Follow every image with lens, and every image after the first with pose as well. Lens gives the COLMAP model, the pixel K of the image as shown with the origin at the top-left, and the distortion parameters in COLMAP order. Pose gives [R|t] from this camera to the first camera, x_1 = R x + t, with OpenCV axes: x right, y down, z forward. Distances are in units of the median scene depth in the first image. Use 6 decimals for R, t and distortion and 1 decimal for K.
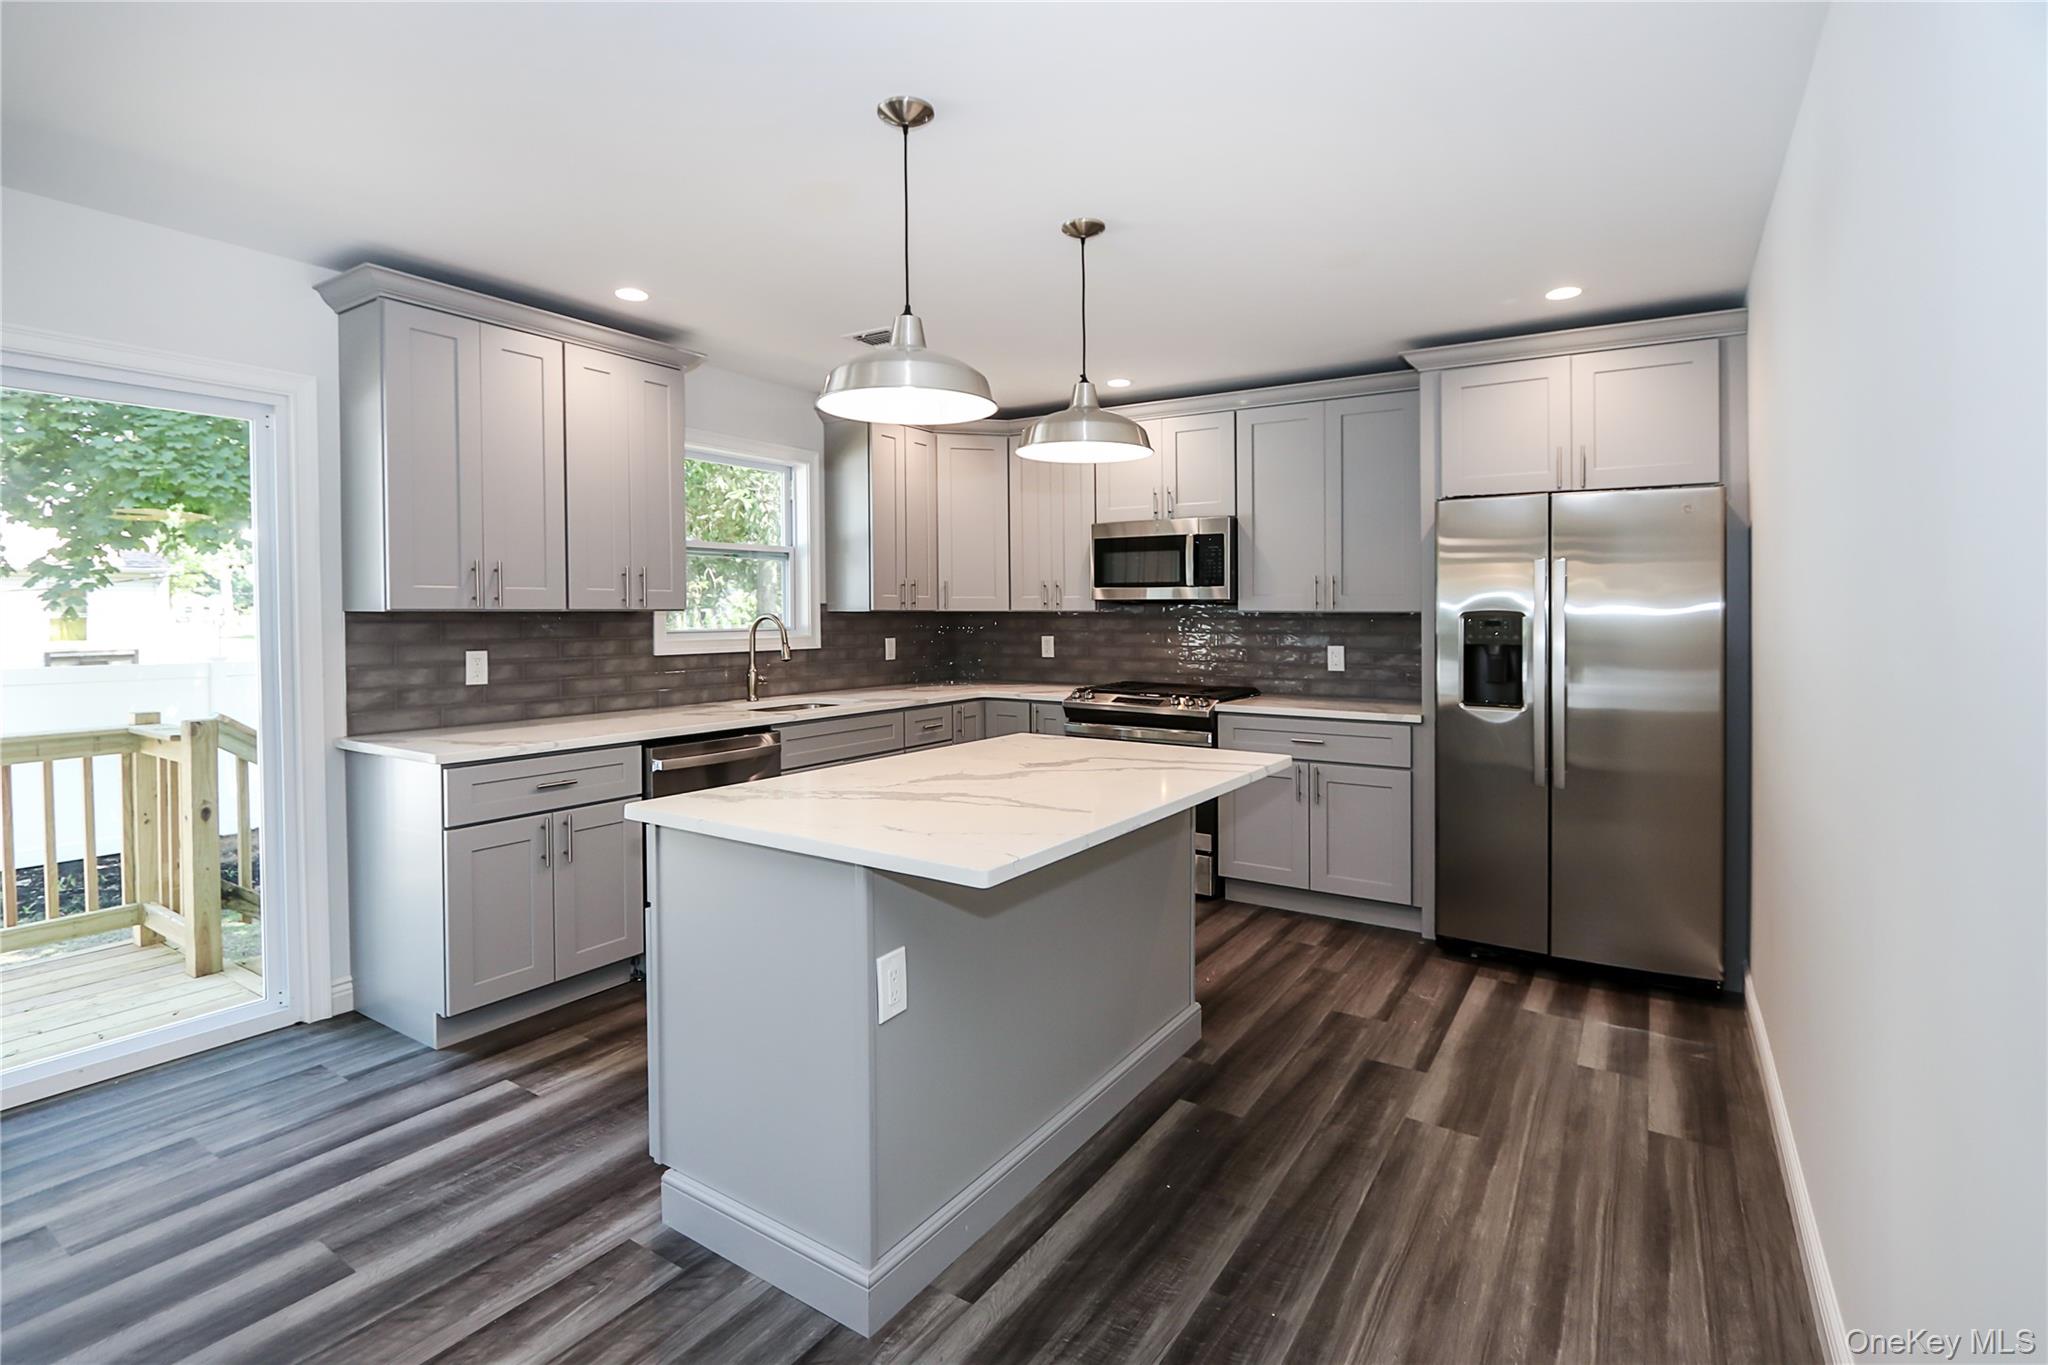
lens RADIAL K [[996.3, 0, 1038.2], [0, 996.3, 603.8], [0, 0, 1]] dist [-0.012038, 0.004226]
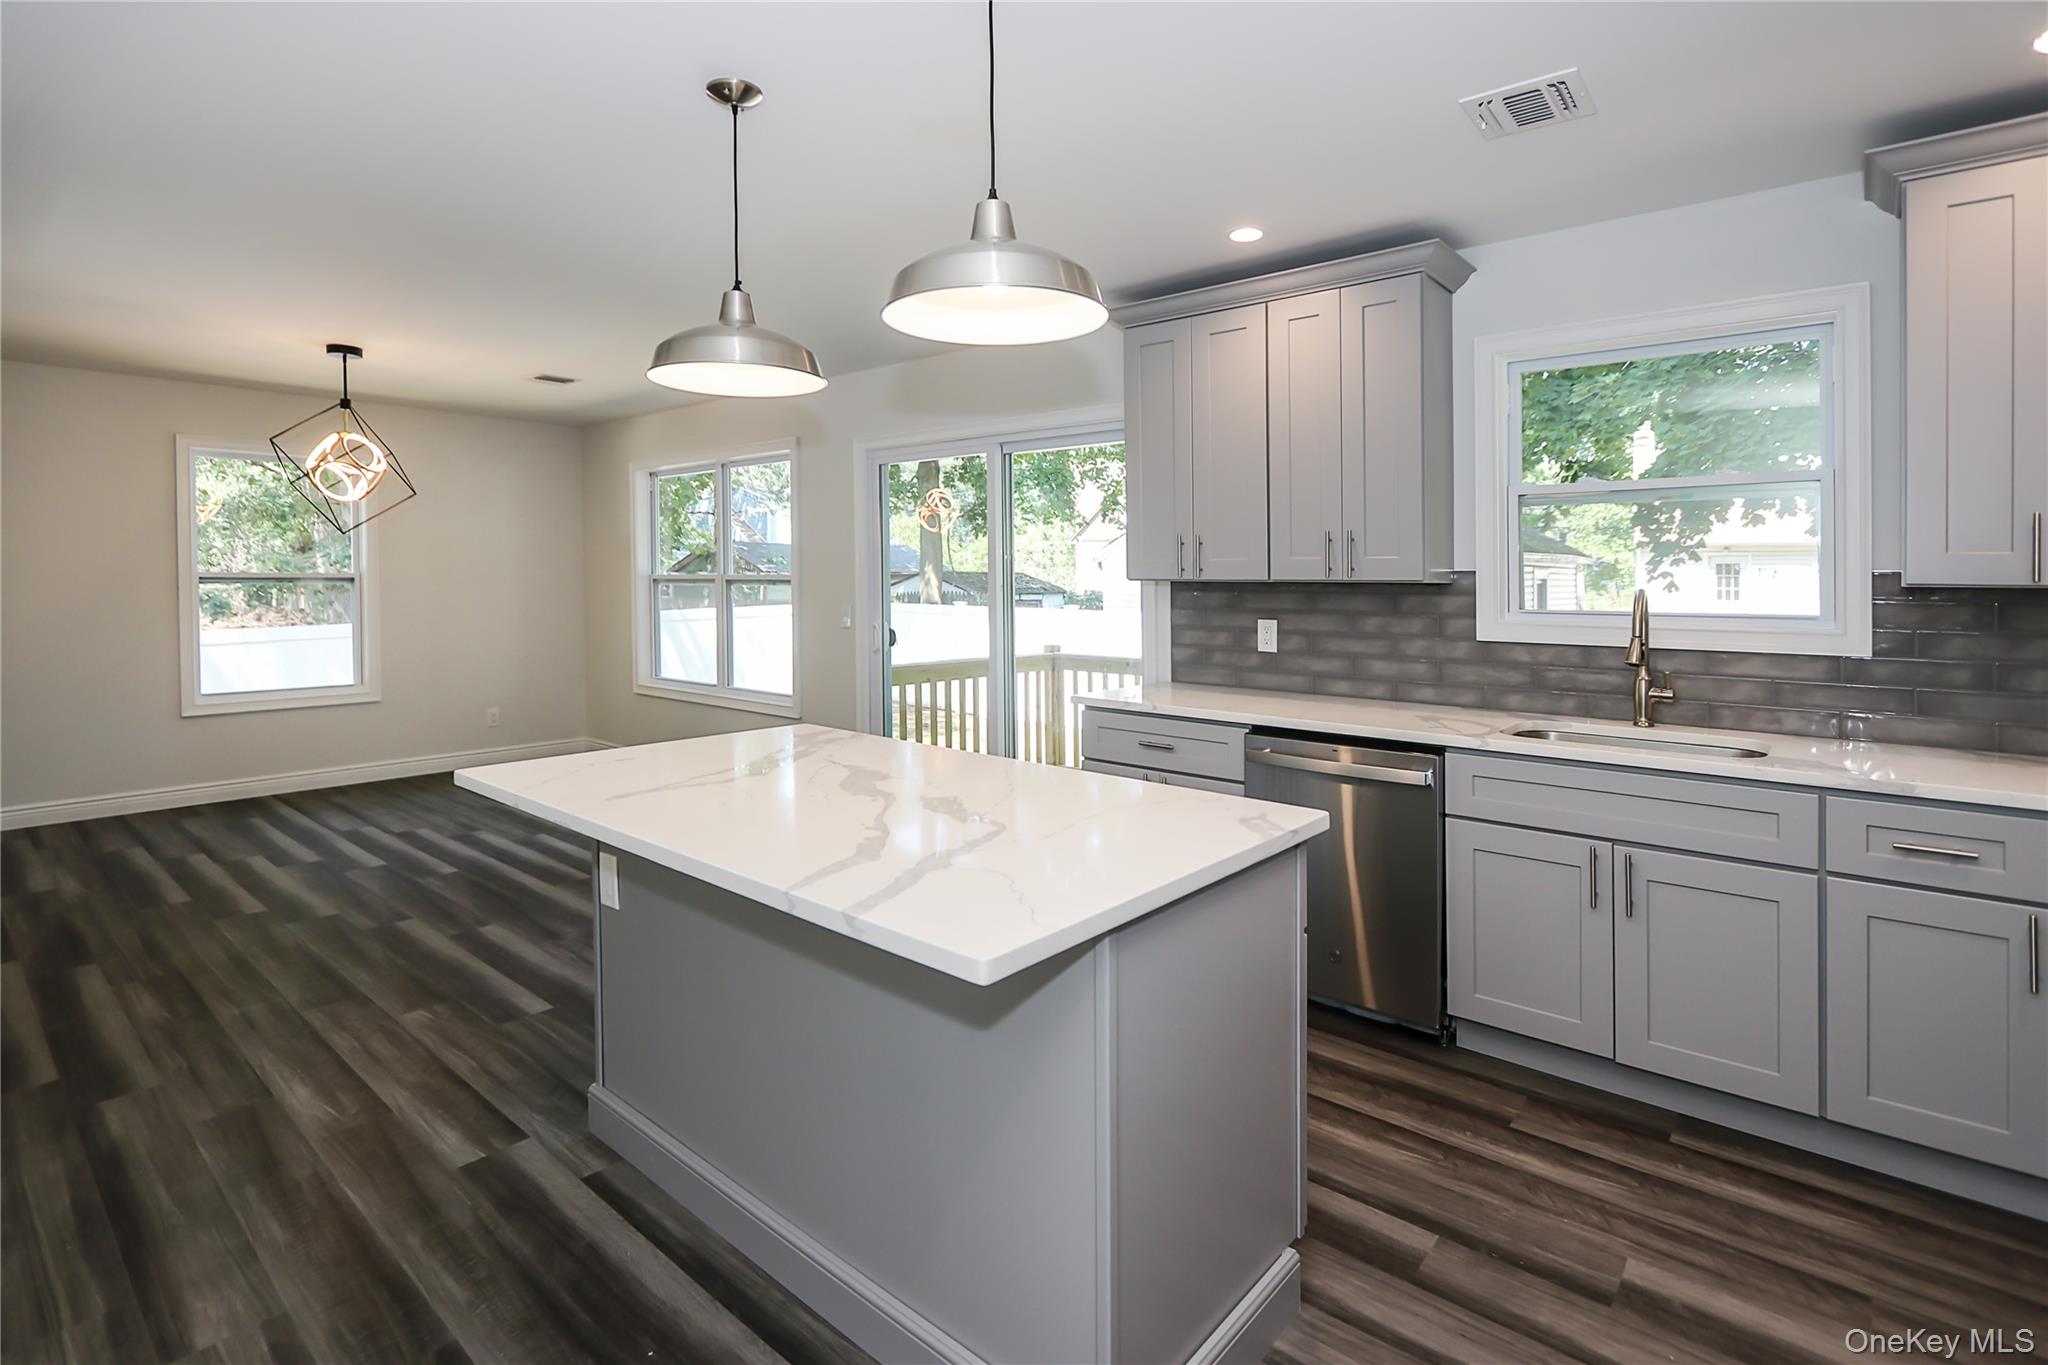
lens RADIAL K [[996.3, 0, 1017.5], [0, 996.3, 644.7], [0, 0, 1]] dist [-0.012038, 0.004226]
pose [[-0.144266, 0.066480, -0.987303, 0.471264], [0.000468, 0.997745, 0.067115, 0.003364], [0.989539, 0.009220, -0.143972, 0.831173]]
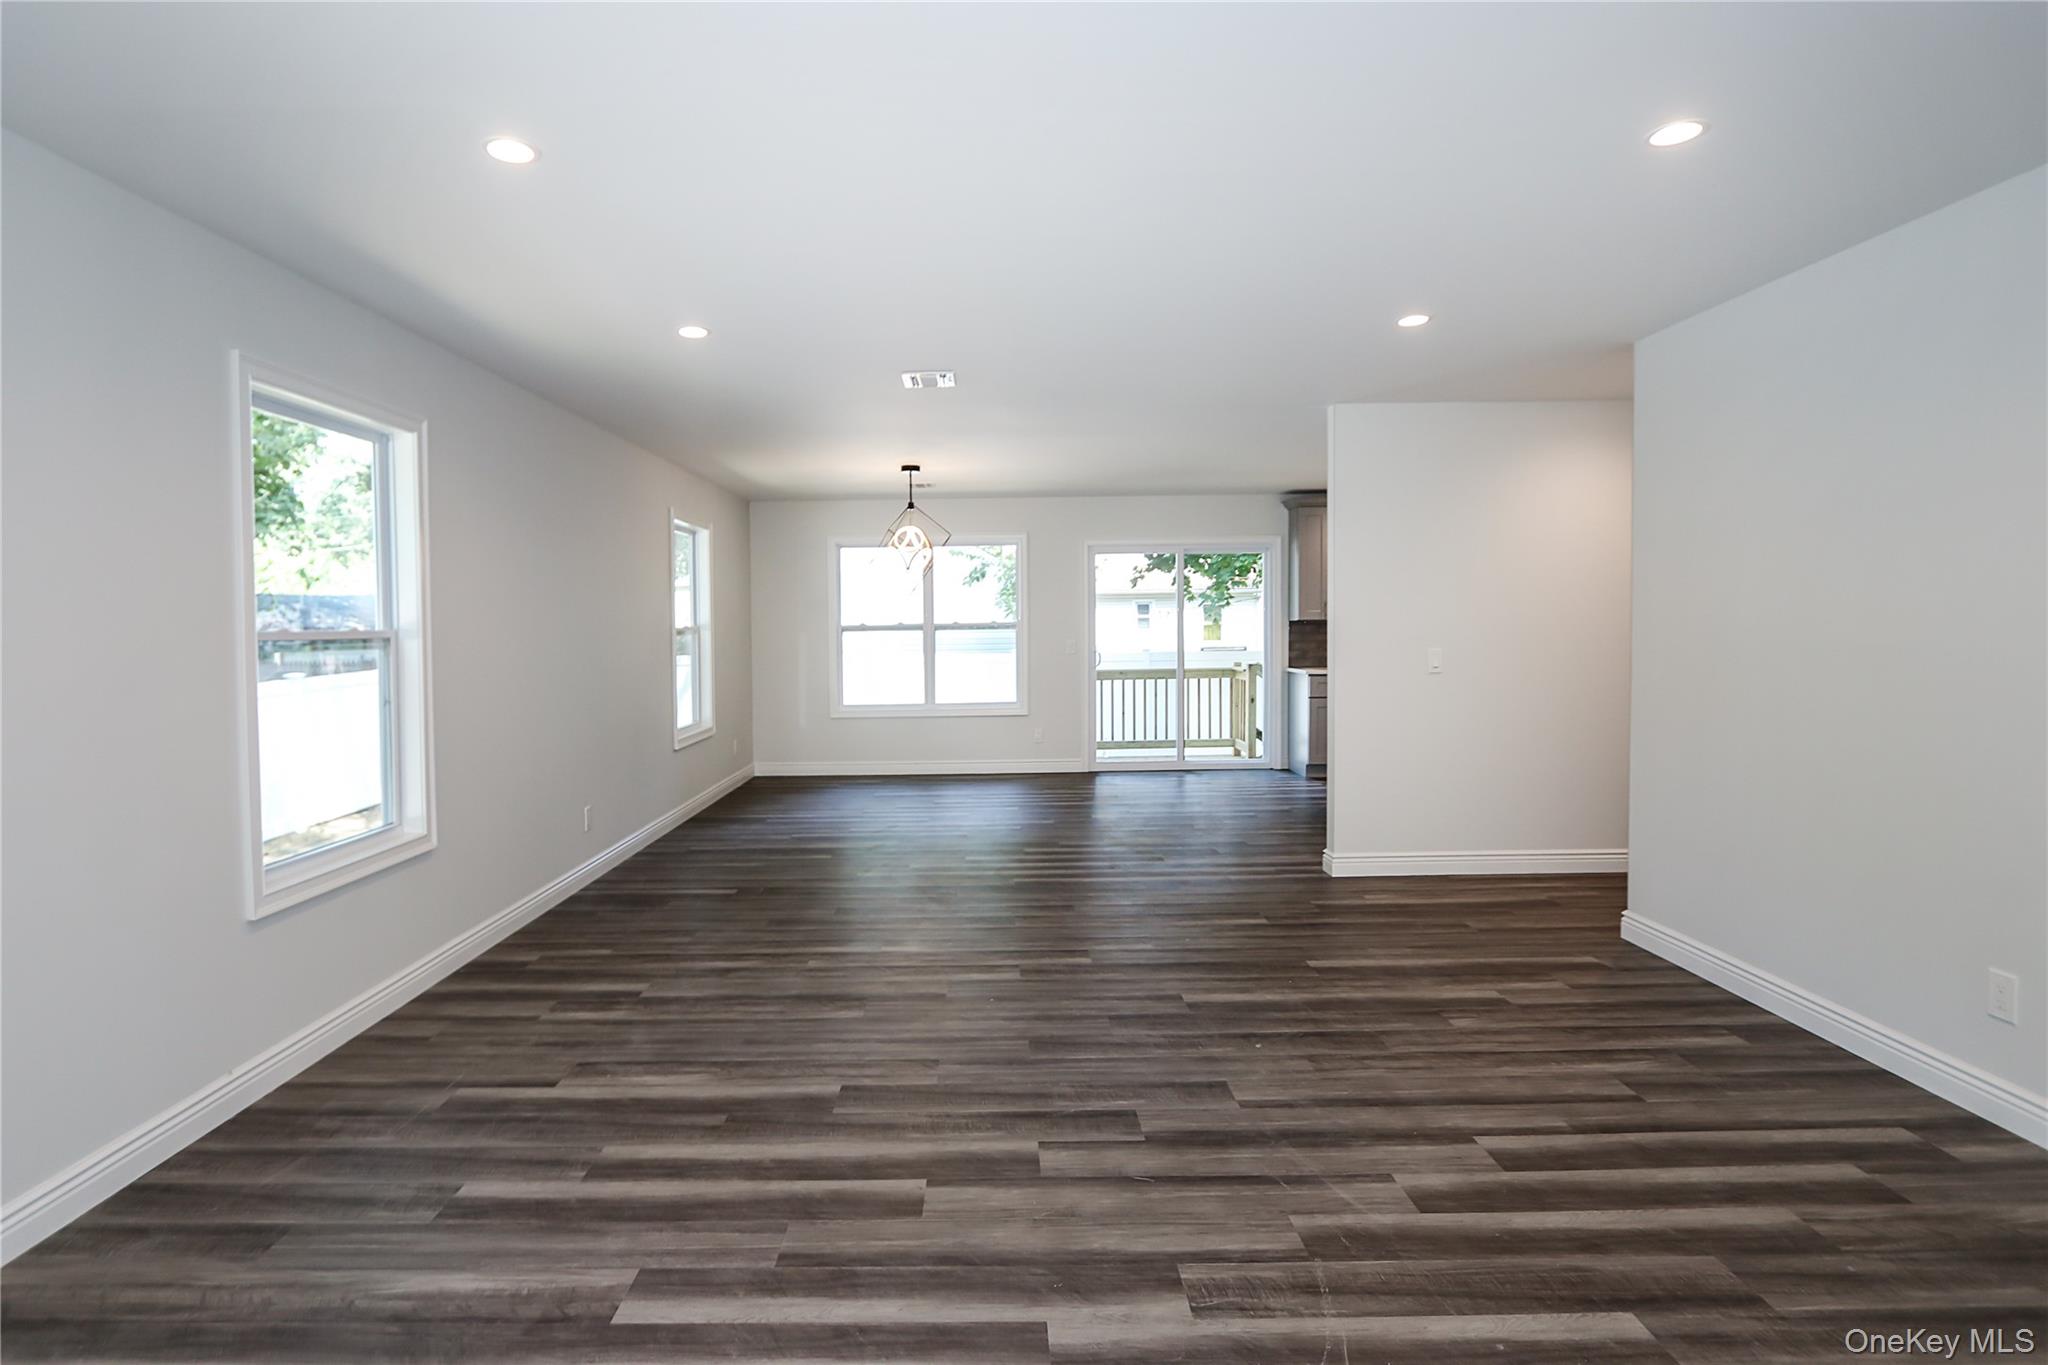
lens RADIAL K [[996.3, 0, 983.4], [0, 996.3, 739.3], [0, 0, 1]] dist [-0.012038, 0.004226]
pose [[0.536759, 0.089764, -0.838947, 1.036752], [0.021328, 0.992563, 0.119846, -0.016845], [0.843466, -0.082221, 0.530853, -1.052401]]
